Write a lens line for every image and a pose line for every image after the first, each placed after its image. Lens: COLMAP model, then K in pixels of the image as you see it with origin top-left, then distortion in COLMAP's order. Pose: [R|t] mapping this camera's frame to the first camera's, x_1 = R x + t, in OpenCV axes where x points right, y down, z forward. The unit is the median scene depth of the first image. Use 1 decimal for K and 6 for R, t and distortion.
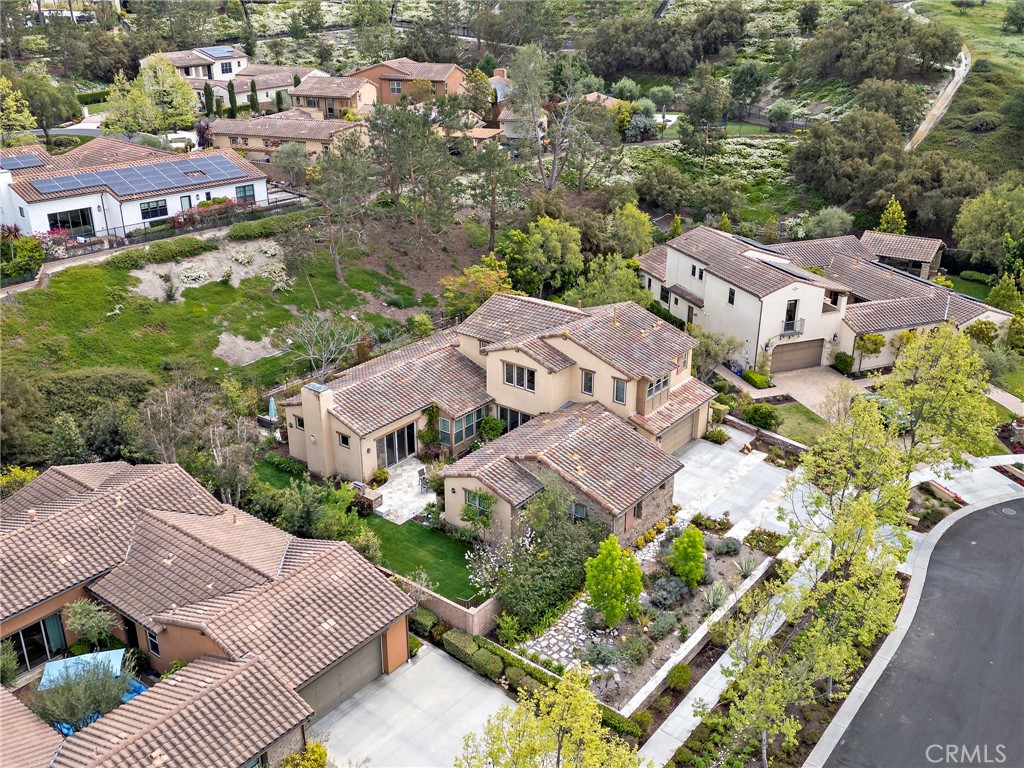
lens RADIAL K [[987.7, 0, 512.0], [0, 987.7, 384.0], [0, 0, 1]] dist [0.079735, -0.018224]
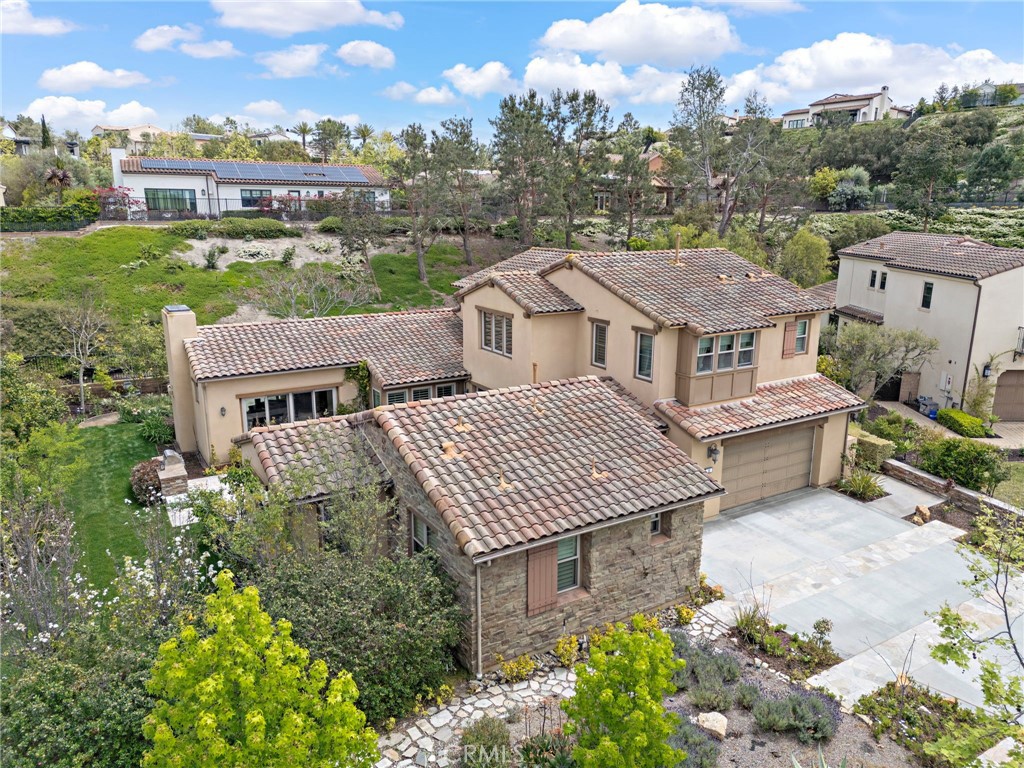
lens RADIAL K [[735.6, 0, 498.5], [0, 735.6, 382.2], [0, 0, 1]] dist [0.043273, -0.041086]
pose [[0.930382, 0.087297, -0.356045, 0.164601], [-0.144244, 0.980064, -0.136628, 0.080267], [0.337020, 0.178474, 0.924427, 0.564558]]
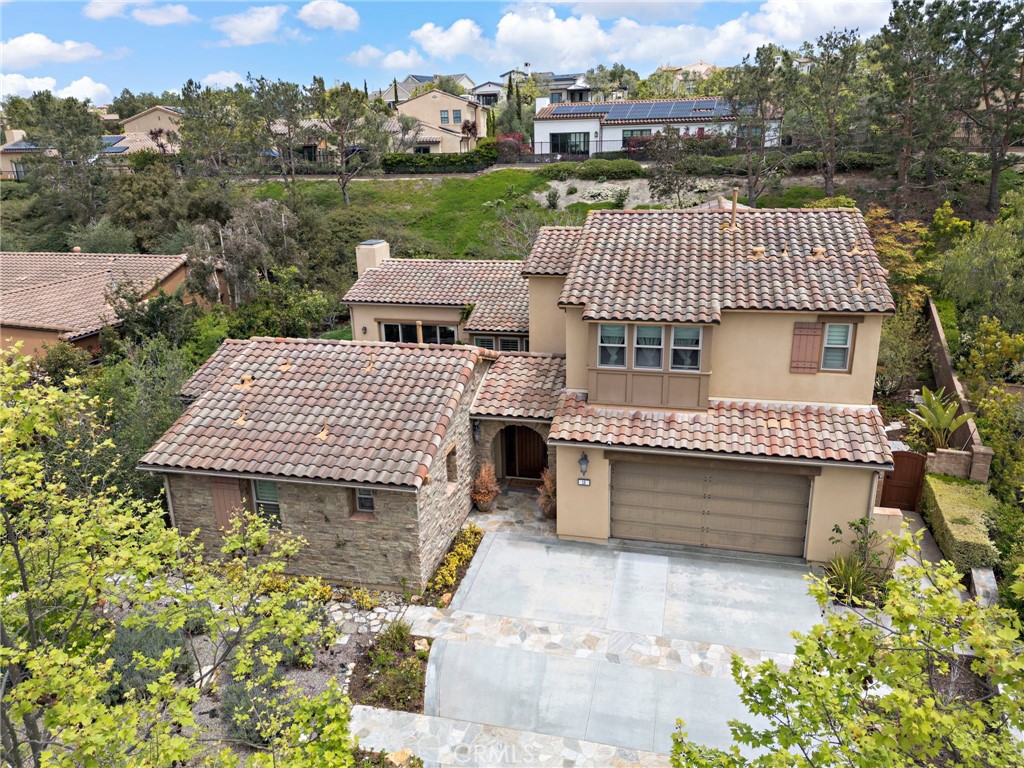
lens RADIAL K [[735.6, 0, 498.5], [0, 735.6, 382.2], [0, 0, 1]] dist [0.043273, -0.041086]
pose [[0.398841, 0.271128, -0.876022, 0.368295], [-0.330752, 0.933523, 0.138338, -0.007475], [0.855295, 0.234571, 0.462004, 0.757549]]
